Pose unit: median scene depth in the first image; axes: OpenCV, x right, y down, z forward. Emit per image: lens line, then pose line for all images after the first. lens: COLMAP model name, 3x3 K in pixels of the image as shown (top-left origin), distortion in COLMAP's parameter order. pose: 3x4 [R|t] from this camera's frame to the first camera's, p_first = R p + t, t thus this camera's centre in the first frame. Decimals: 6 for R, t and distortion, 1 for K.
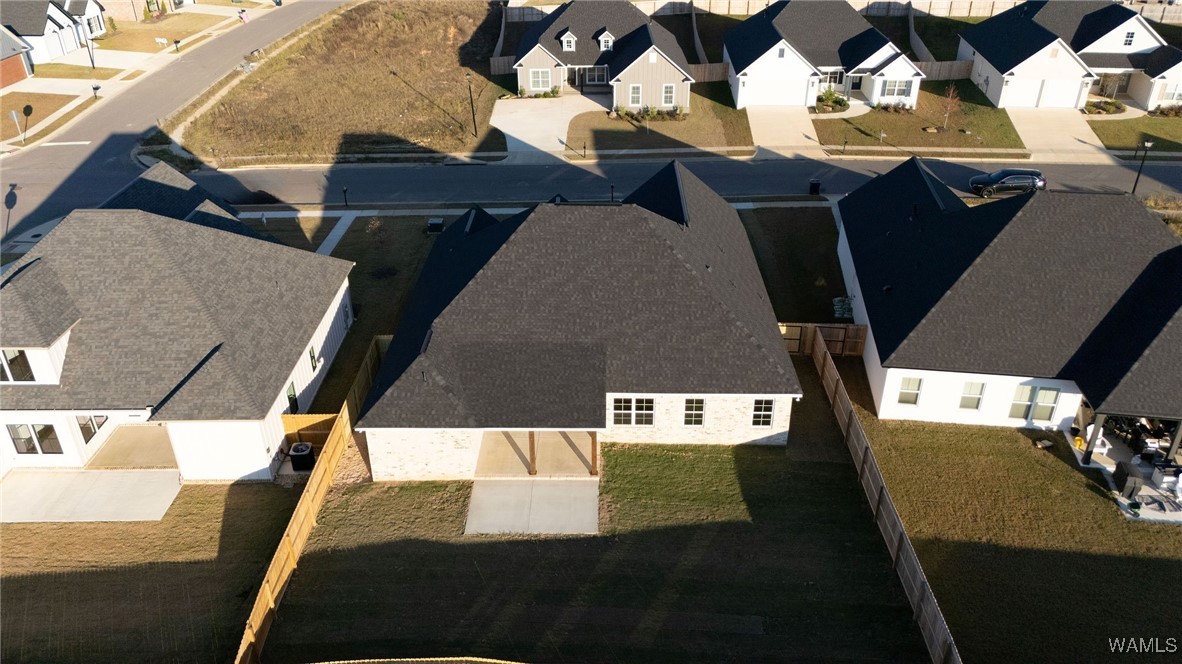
lens RADIAL K [[879.5, 0, 591.0], [0, 879.5, 332.0], [0, 0, 1]] dist [0.069371, -0.074279]
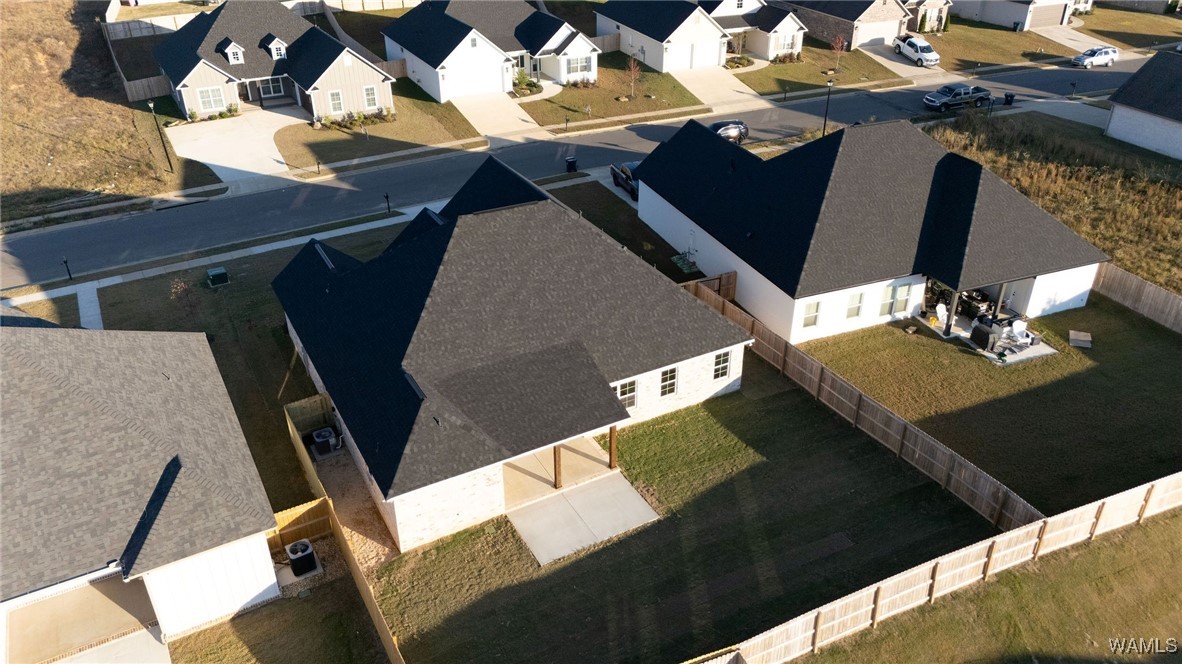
lens RADIAL K [[879.5, 0, 591.0], [0, 879.5, 332.0], [0, 0, 1]] dist [0.069371, -0.074279]
pose [[0.864359, -0.245981, 0.438608, -0.207065], [0.242757, 0.967944, 0.064445, -0.028759], [-0.440400, 0.050772, 0.896365, 0.052029]]
